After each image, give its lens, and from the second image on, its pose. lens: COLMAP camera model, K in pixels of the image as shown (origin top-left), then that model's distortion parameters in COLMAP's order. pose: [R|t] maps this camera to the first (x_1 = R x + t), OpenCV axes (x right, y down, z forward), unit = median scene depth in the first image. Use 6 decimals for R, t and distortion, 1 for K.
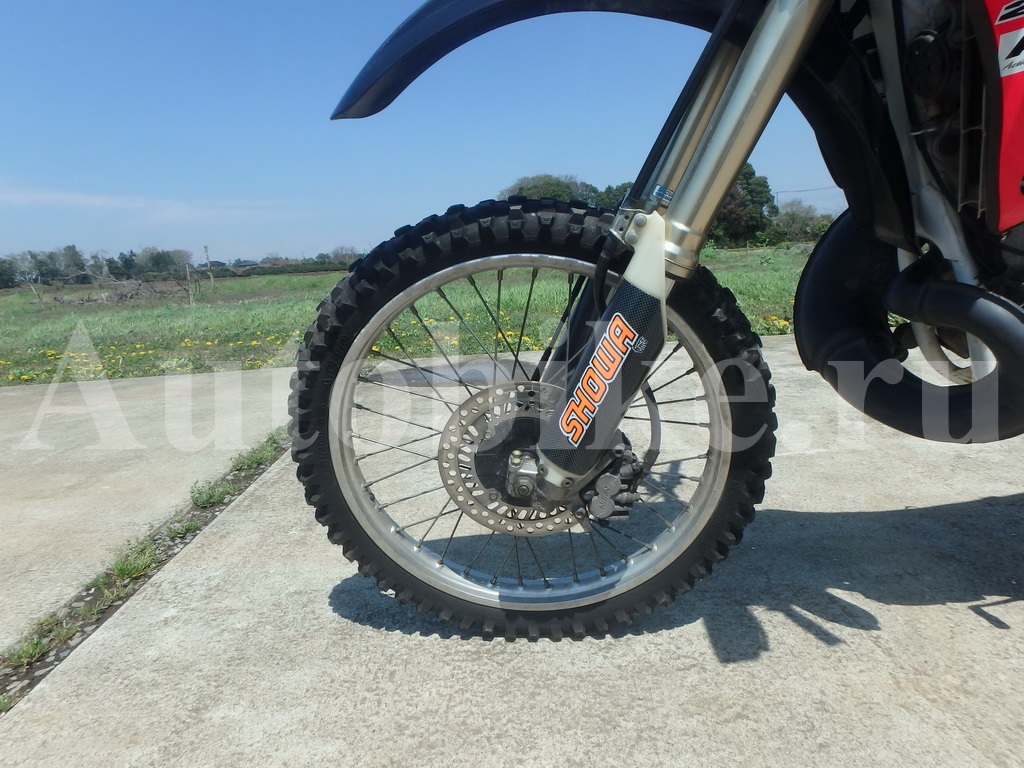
lens RADIAL K [[646.7, 0, 512.8], [0, 646.7, 374.0], [0, 0, 1]] dist [-0.023366, 0.004053]
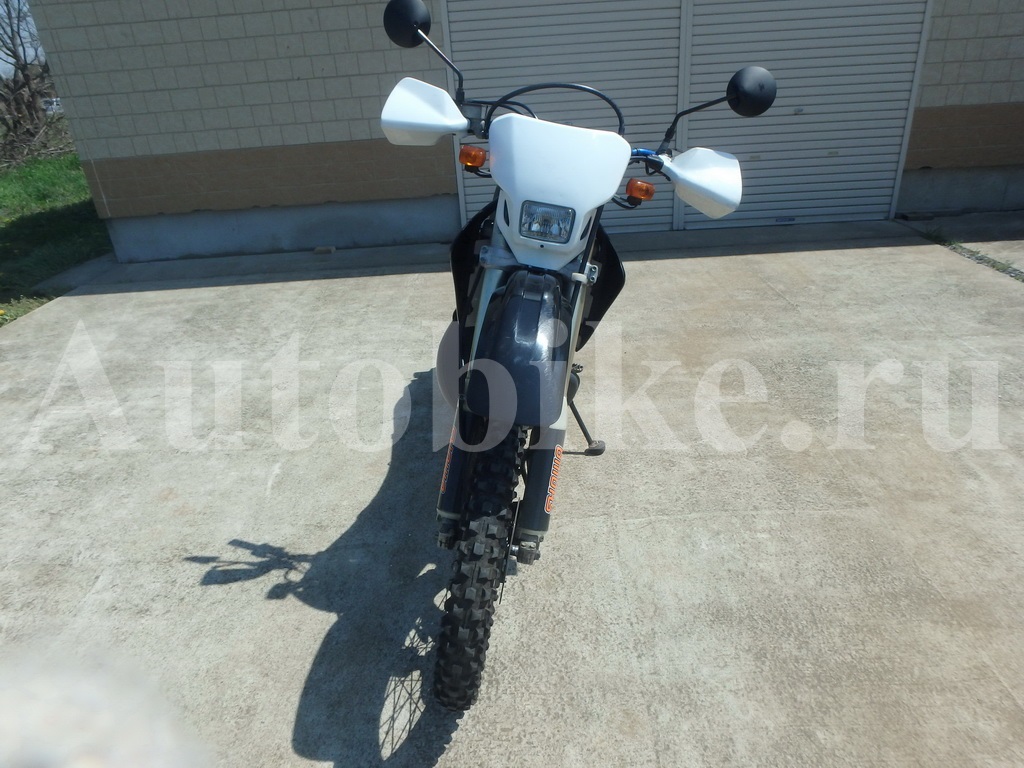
lens RADIAL K [[634.0, 0, 512.0], [0, 634.0, 384.0], [0, 0, 1]] dist [-0.052863, 0.021584]
pose [[0.047346, -0.399919, 0.915327, -1.146883], [0.232233, 0.895651, 0.379311, -0.765406], [-0.971507, 0.194610, 0.135280, 0.609969]]
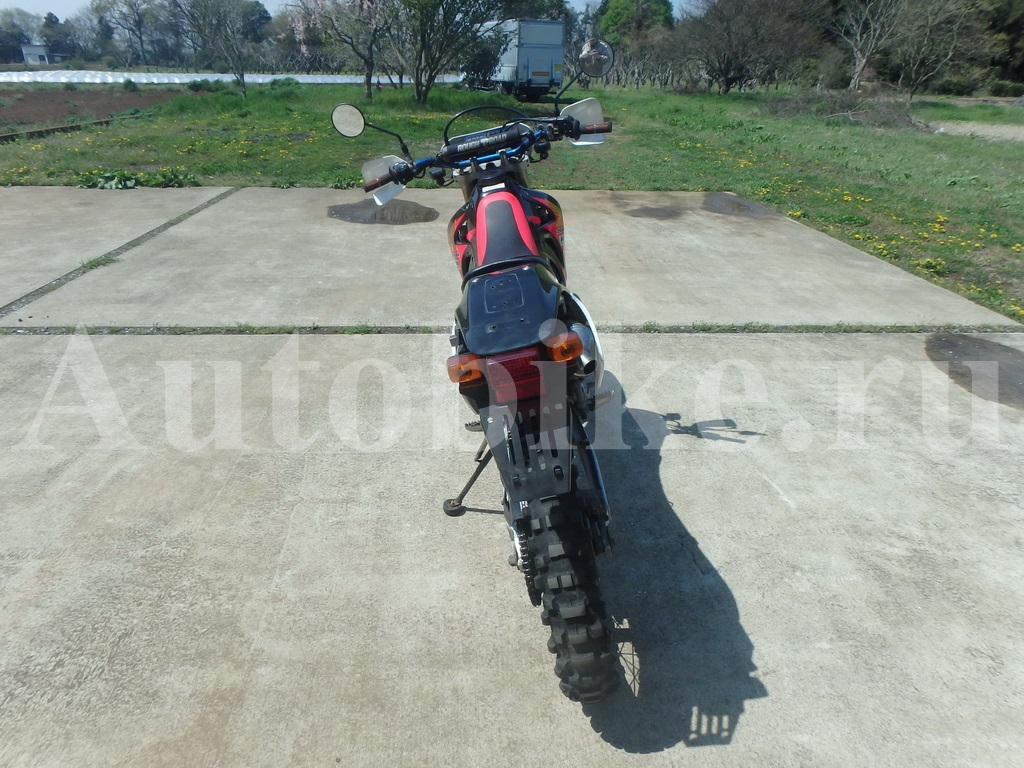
lens RADIAL K [[638.6, 0, 505.8], [0, 638.6, 377.7], [0, 0, 1]] dist [-0.016930, 0.003519]
pose [[0.021853, 0.488067, -0.872533, 2.651131], [-0.193294, 0.858337, 0.475285, -1.056451], [0.980897, 0.158270, 0.113097, 0.531636]]
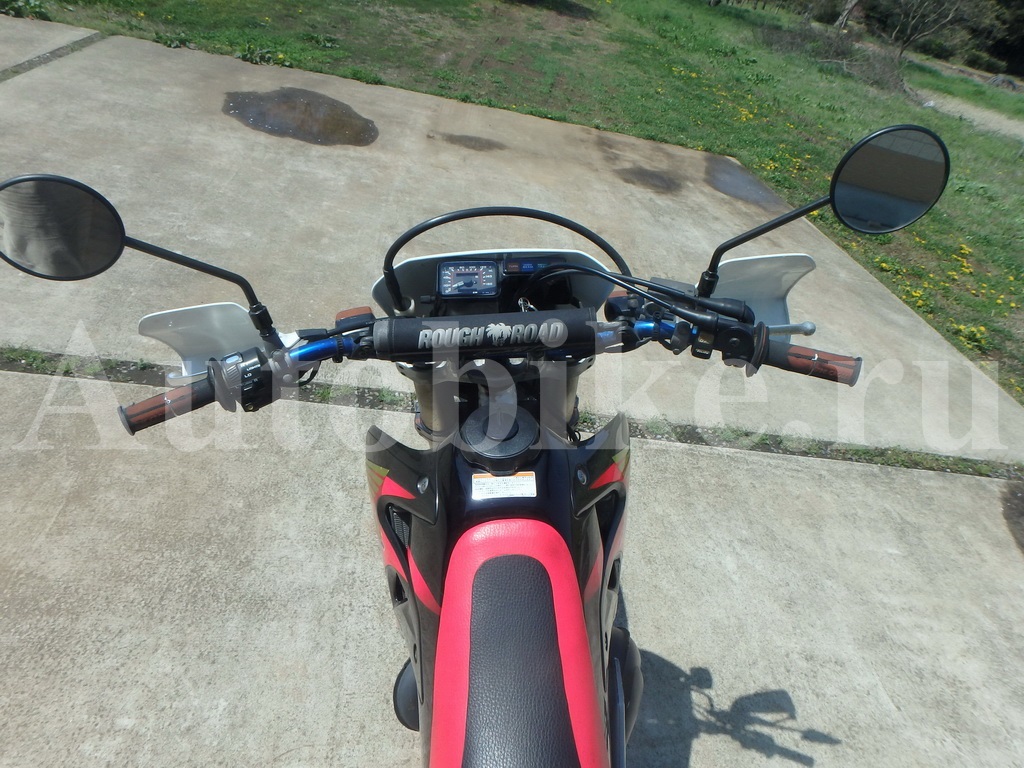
lens RADIAL K [[640.6, 0, 501.2], [0, 640.6, 380.9], [0, 0, 1]] dist [-0.024755, 0.003299]
pose [[0.035385, 0.641689, -0.766148, 1.057218], [-0.379898, 0.717715, 0.583578, -1.105213], [0.924351, 0.270408, 0.269173, 0.400493]]
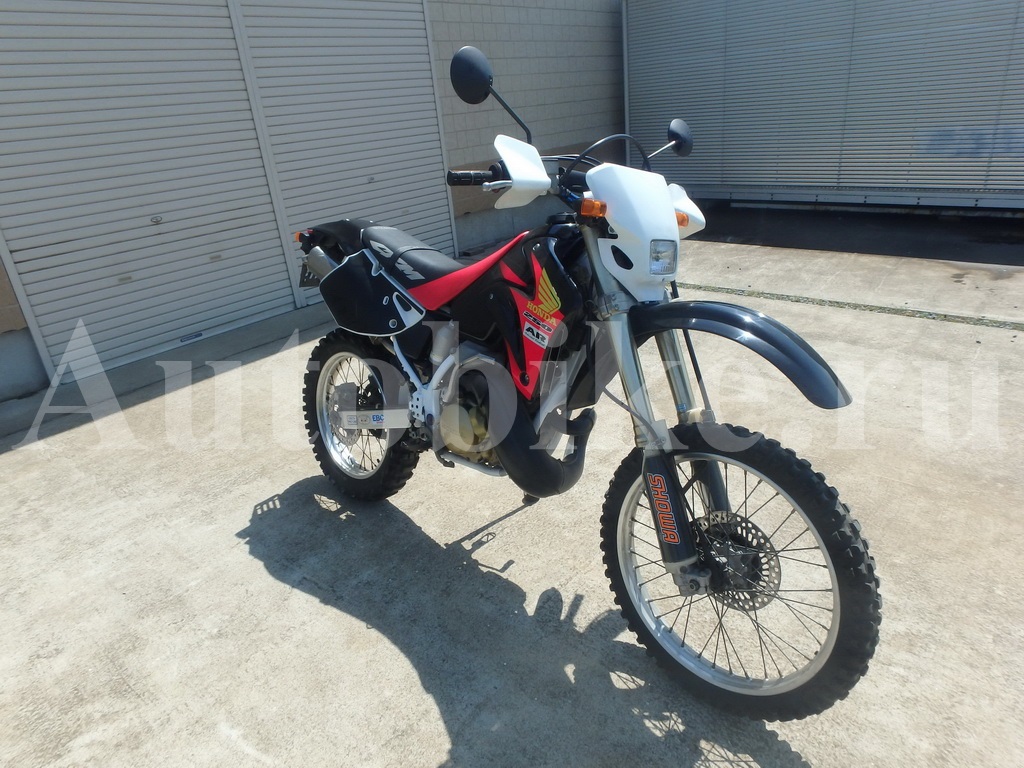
lens RADIAL K [[647.5, 0, 511.5], [0, 647.5, 368.1], [0, 0, 1]] dist [-0.023874, -0.000897]
pose [[-0.721095, -0.146322, 0.677208, -0.581323], [0.246675, 0.859173, 0.448300, -1.097890], [-0.647435, 0.490318, -0.583452, 1.900202]]
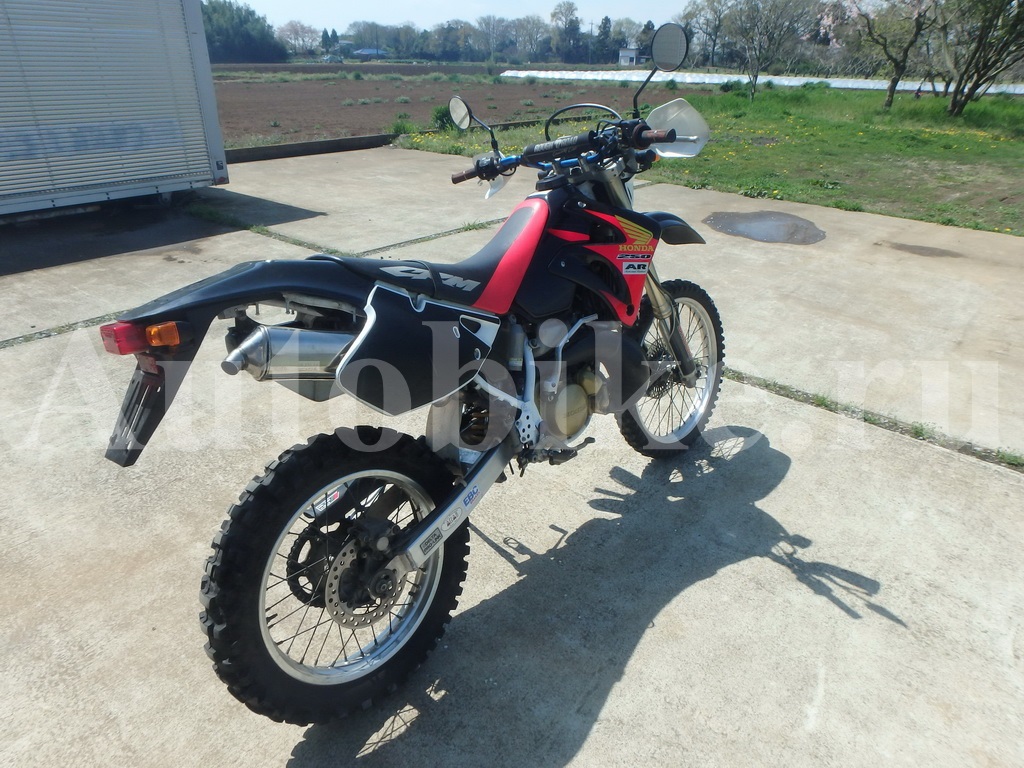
lens RADIAL K [[643.8, 0, 509.4], [0, 643.8, 379.9], [0, 0, 1]] dist [-0.019388, -0.008089]
pose [[-0.667311, 0.374430, -0.643815, 2.049672], [-0.106200, 0.807767, 0.579857, -1.240562], [0.737169, 0.455318, -0.499267, 1.727421]]
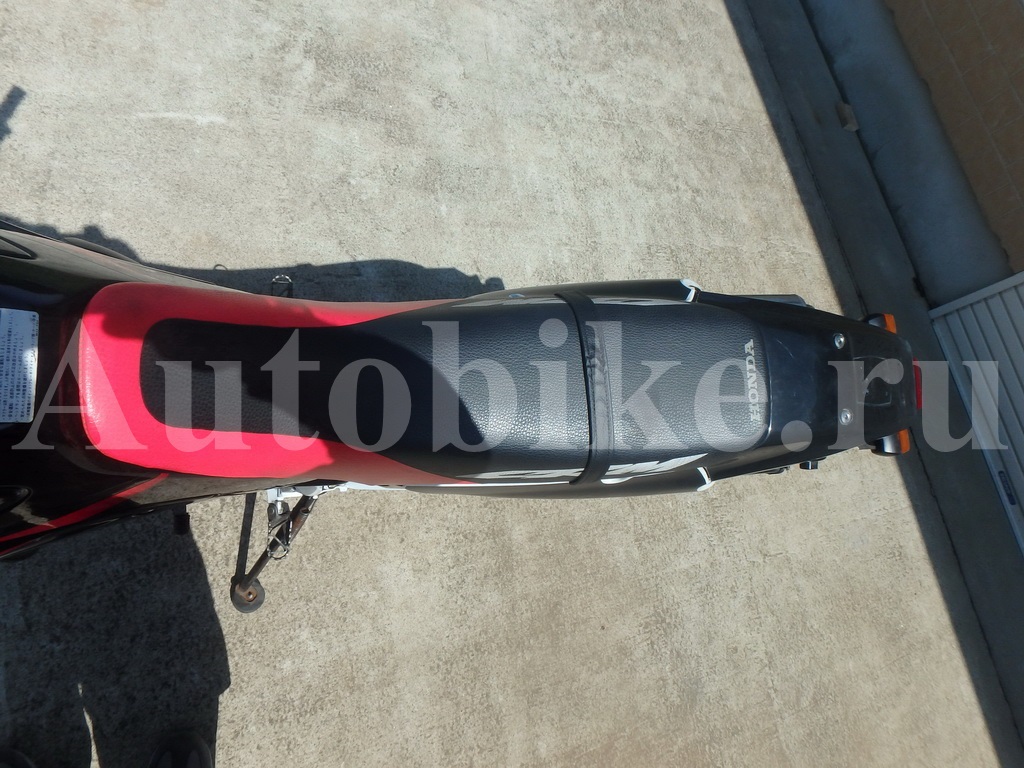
lens RADIAL K [[638.6, 0, 505.8], [0, 638.6, 377.7], [0, 0, 1]] dist [-0.016930, 0.003519]
pose [[0.845456, 0.036213, 0.532815, 0.668705], [-0.477590, 0.497729, 0.723999, -1.025430], [-0.238979, -0.866576, 0.438103, 0.355159]]
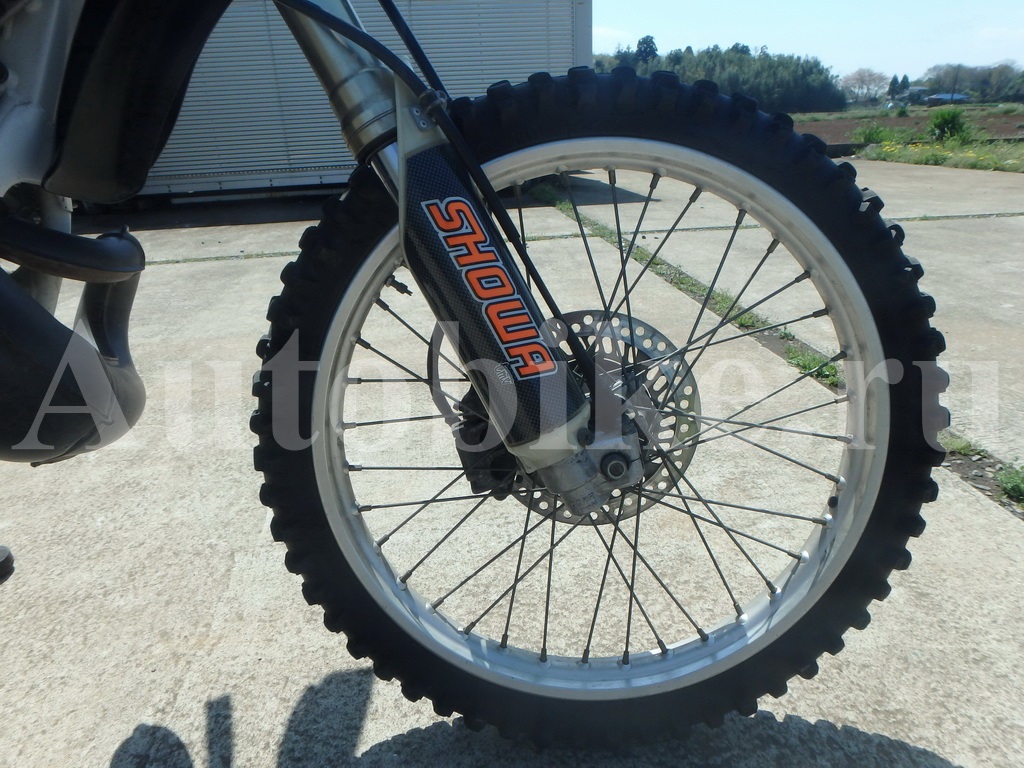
lens RADIAL K [[645.2, 0, 512.0], [0, 645.2, 384.0], [0, 0, 1]] dist [-0.023912, -0.000501]
pose [[-0.991701, 0.122139, -0.040147, 0.123337], [0.082121, 0.842025, 0.533150, -0.292152], [0.098923, 0.525429, -0.845067, 1.448357]]
